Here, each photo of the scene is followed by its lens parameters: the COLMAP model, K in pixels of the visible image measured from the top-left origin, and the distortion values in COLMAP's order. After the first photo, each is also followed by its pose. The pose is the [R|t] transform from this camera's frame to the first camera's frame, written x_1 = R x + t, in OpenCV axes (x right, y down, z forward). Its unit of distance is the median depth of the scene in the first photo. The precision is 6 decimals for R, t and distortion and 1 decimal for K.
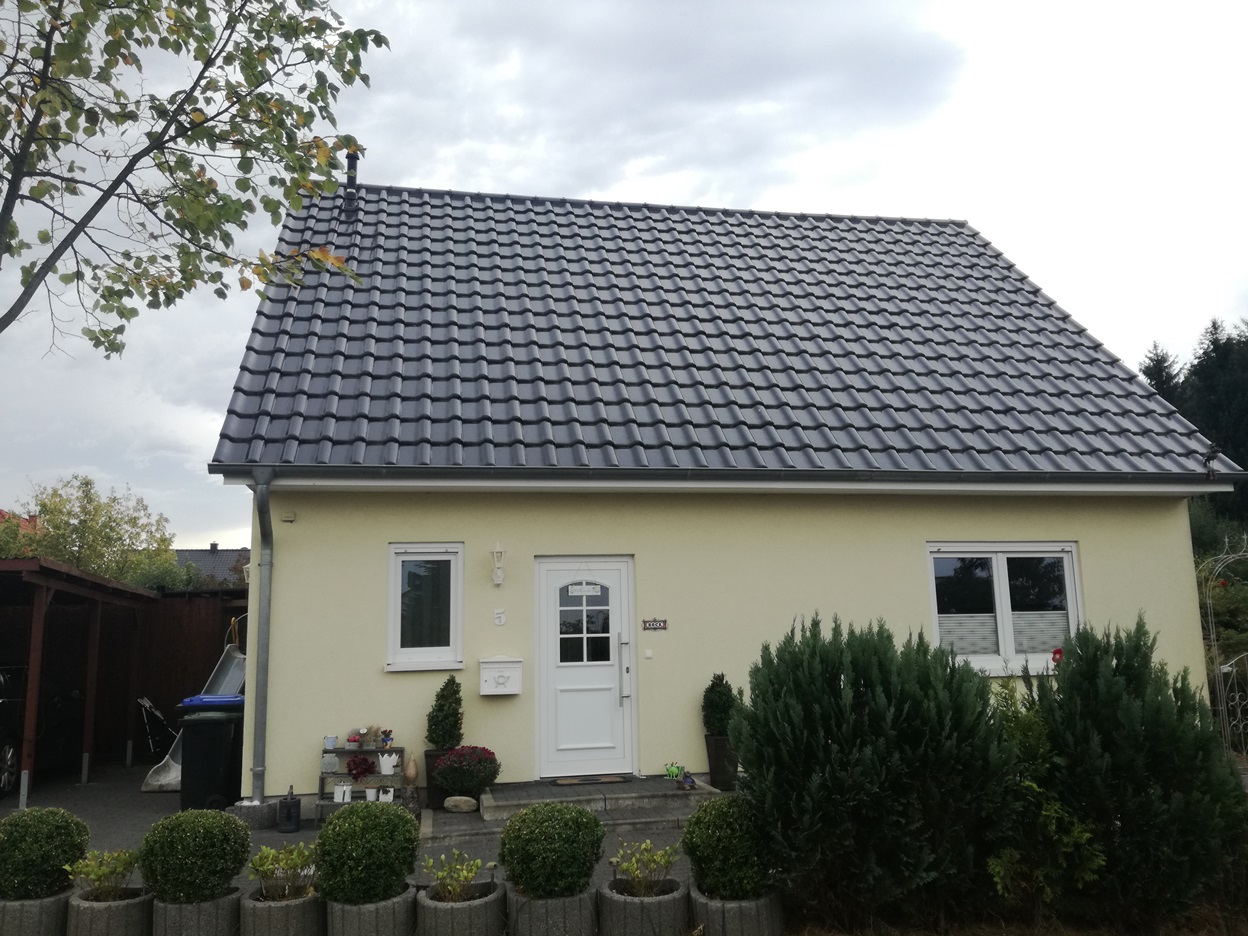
lens RADIAL K [[1002.1, 0, 624.0], [0, 1002.1, 468.0], [0, 0, 1]] dist [0.052574, -0.006701]
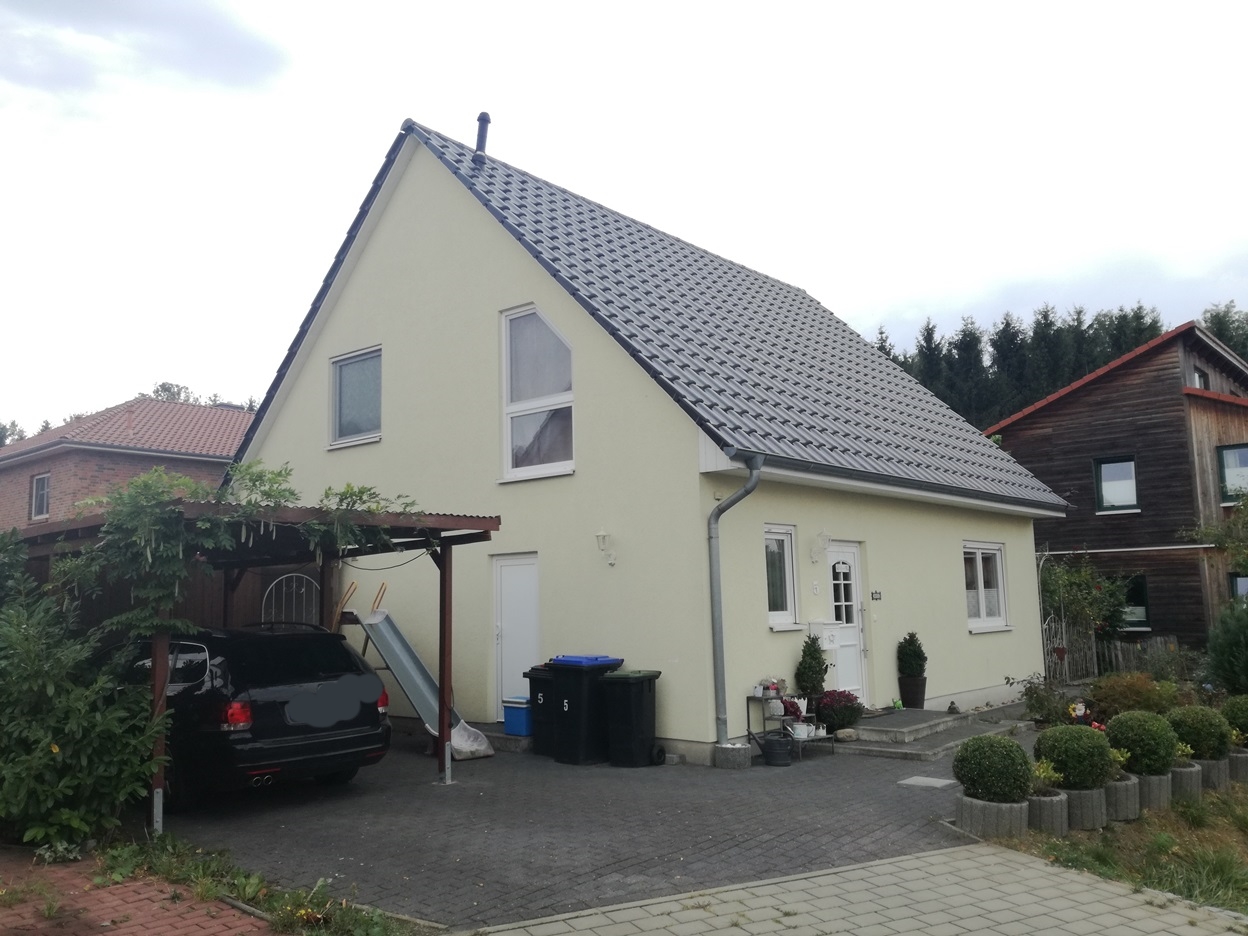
lens RADIAL K [[1002.1, 0, 624.0], [0, 1002.1, 468.0], [0, 0, 1]] dist [0.052574, -0.006701]
pose [[0.784976, 0.083763, 0.613838, -1.052775], [-0.082776, 0.996114, -0.030074, 0.057148], [-0.613971, -0.027204, 0.788859, 0.169457]]
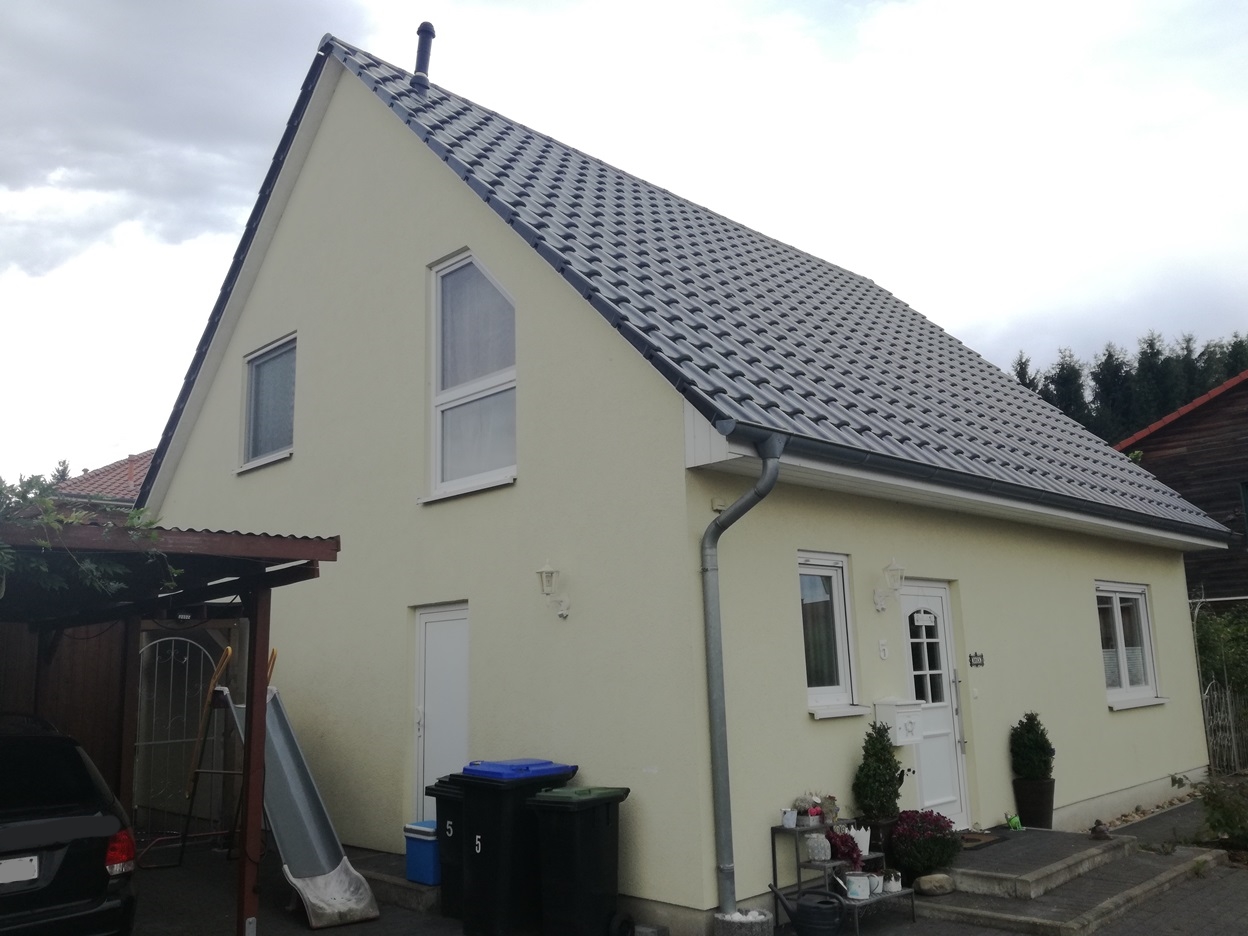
lens RADIAL K [[1030.8, 0, 638.3], [0, 1030.8, 469.4], [0, 0, 1]] dist [0.034146, -0.084537]
pose [[0.824514, 0.099865, 0.556959, -0.751315], [-0.066258, 0.994571, -0.080242, 0.081579], [-0.561949, 0.029257, 0.826654, 0.402672]]
